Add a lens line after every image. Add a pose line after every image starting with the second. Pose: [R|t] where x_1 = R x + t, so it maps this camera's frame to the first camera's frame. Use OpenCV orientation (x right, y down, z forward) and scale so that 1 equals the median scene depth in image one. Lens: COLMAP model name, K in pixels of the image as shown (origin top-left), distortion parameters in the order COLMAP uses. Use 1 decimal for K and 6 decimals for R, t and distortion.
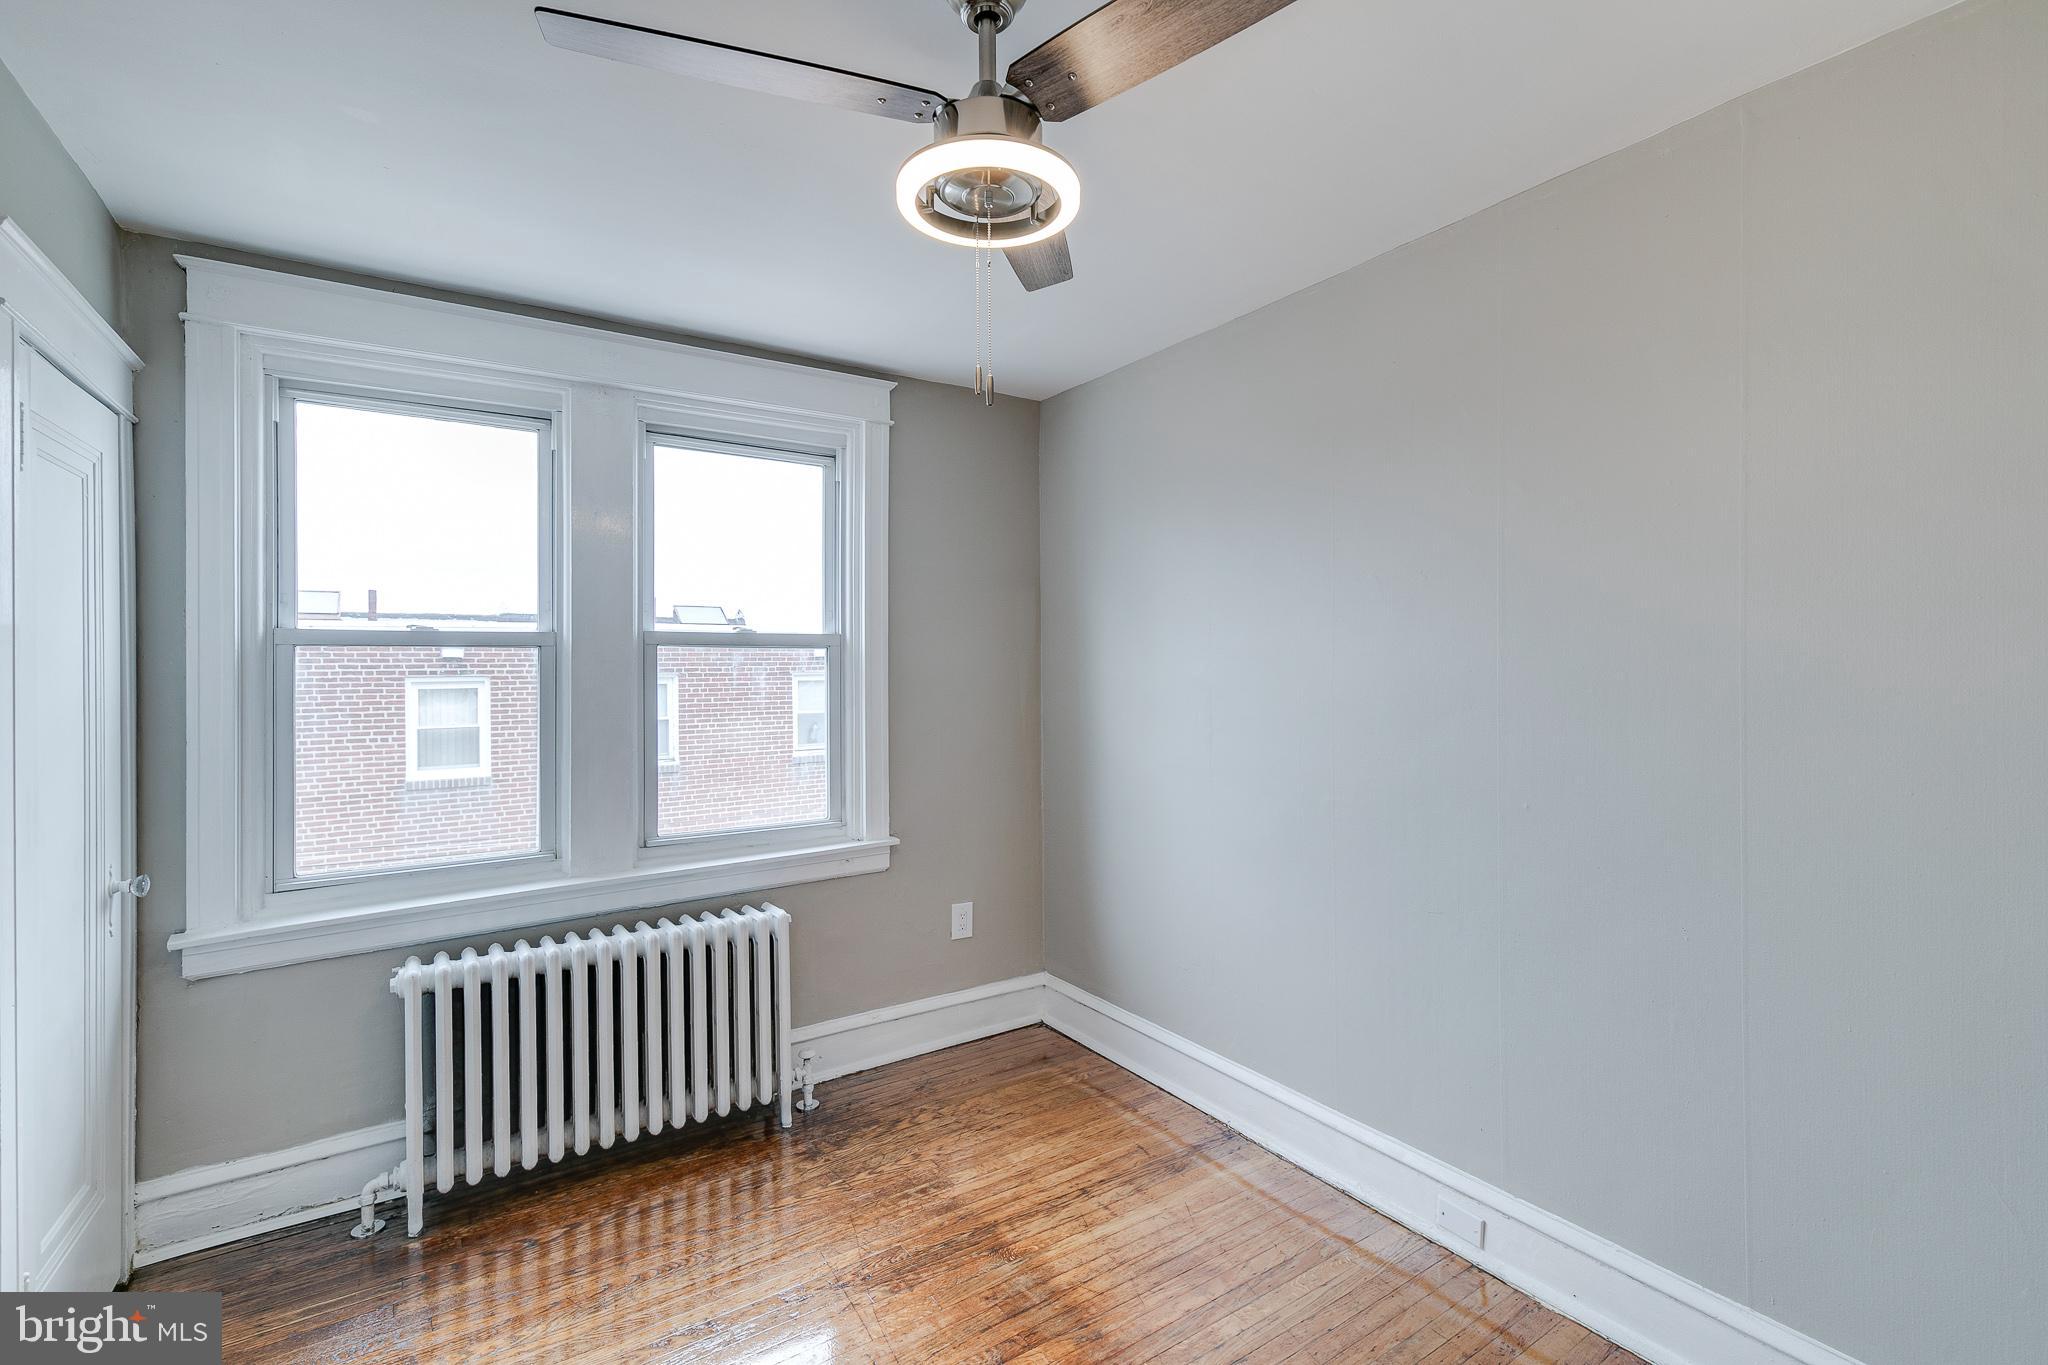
lens RADIAL K [[939.0, 0, 1005.3], [0, 939.0, 672.1], [0, 0, 1]] dist [0.009491, -0.002915]
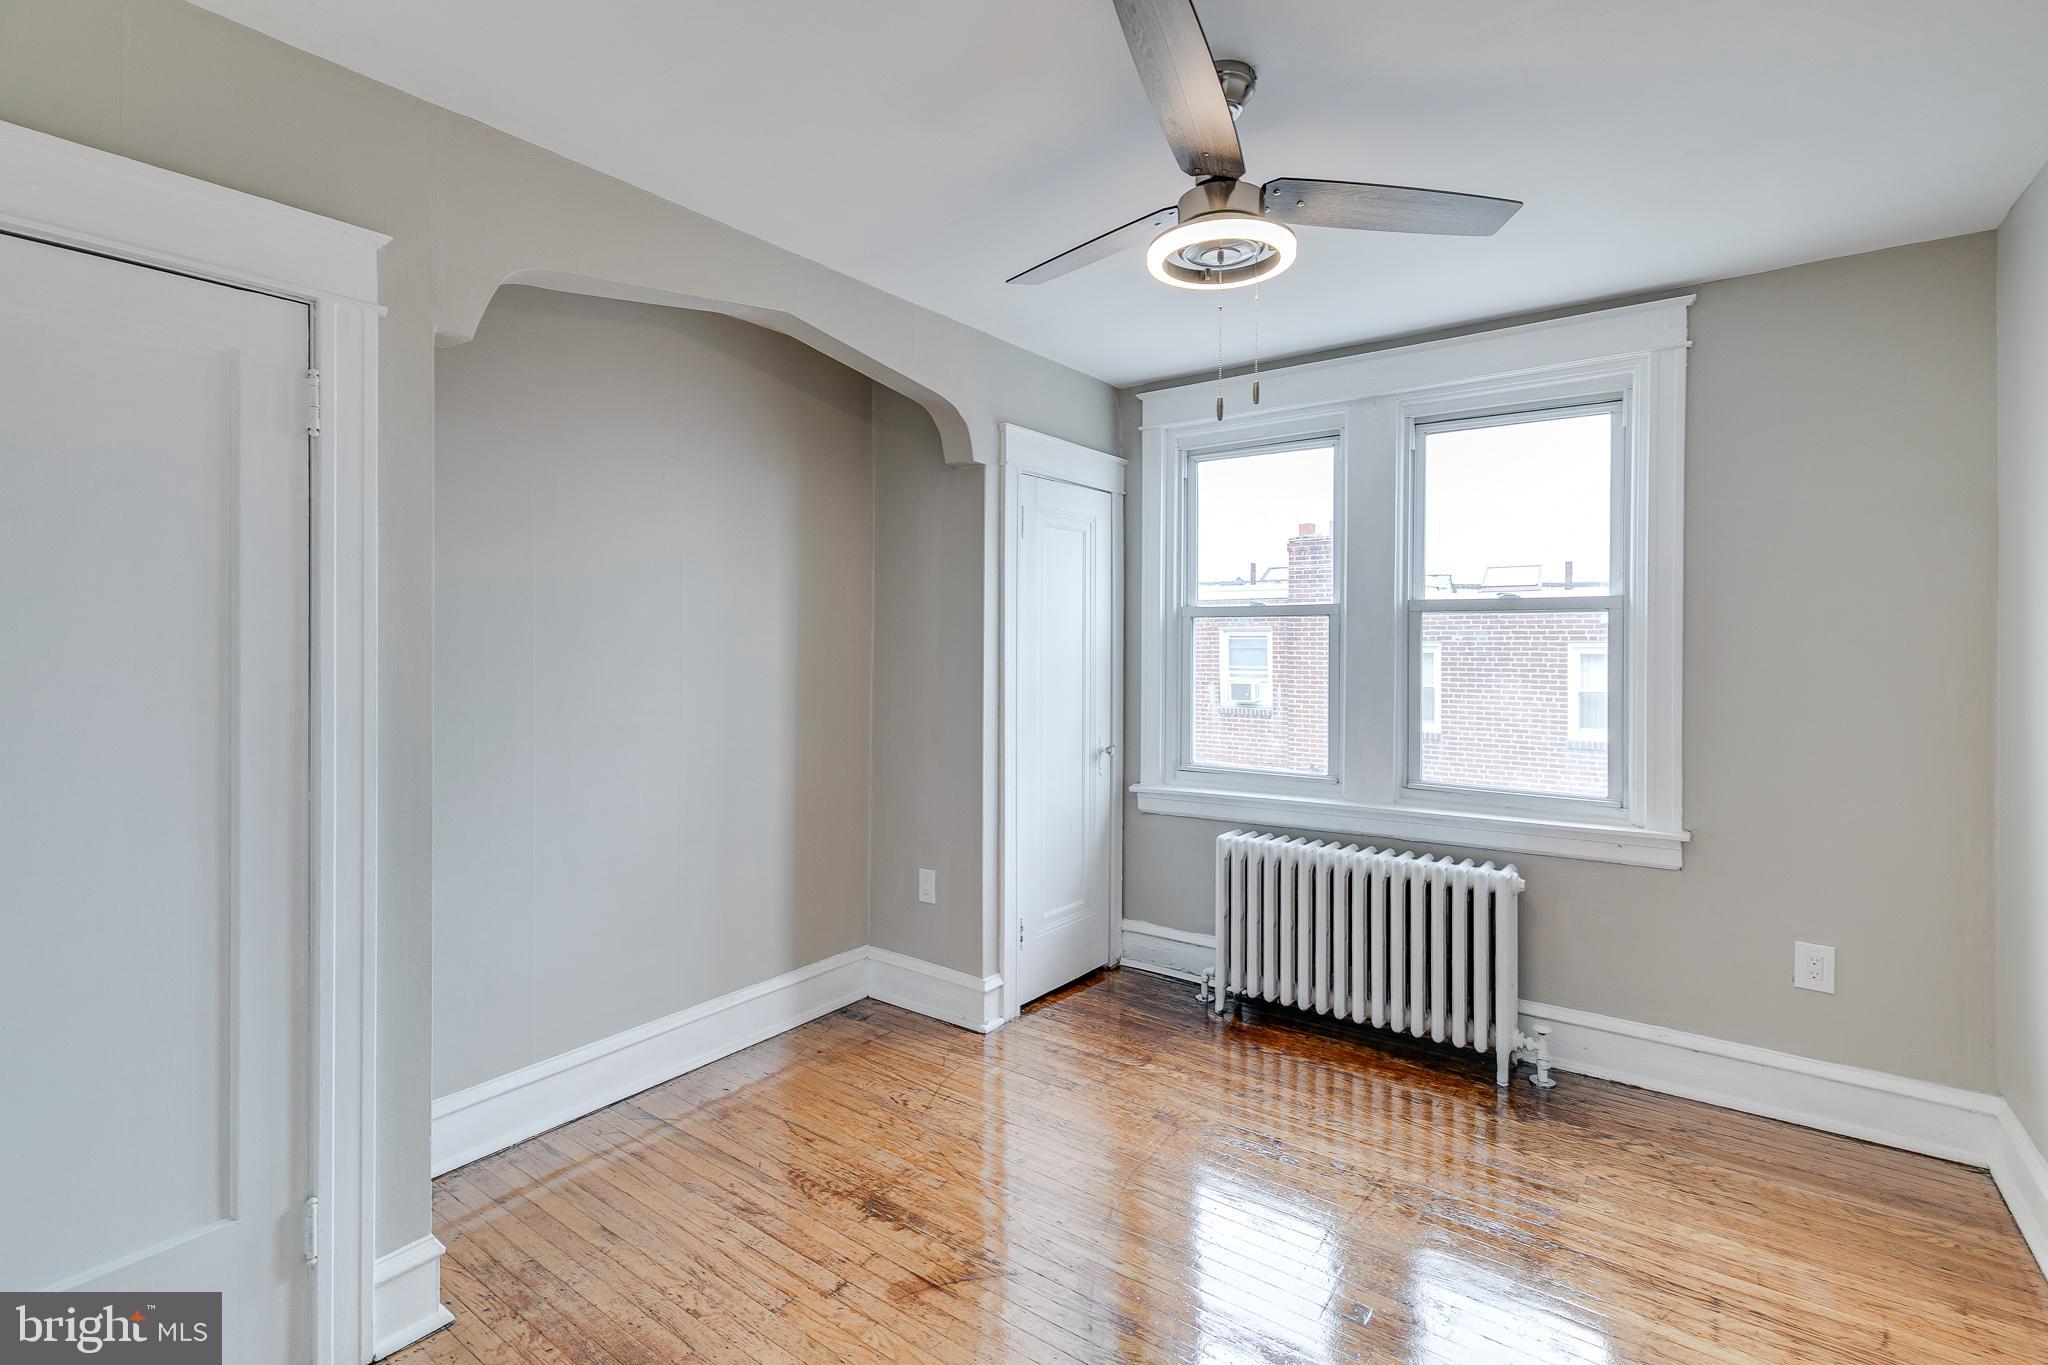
lens RADIAL K [[939.0, 0, 1010.0], [0, 939.0, 641.2], [0, 0, 1]] dist [0.009491, -0.002915]
pose [[0.331136, 0.010749, -0.943522, 0.544813], [-0.007559, 0.999933, 0.008738, 0.000277], [0.943553, 0.004238, 0.331195, 0.161769]]
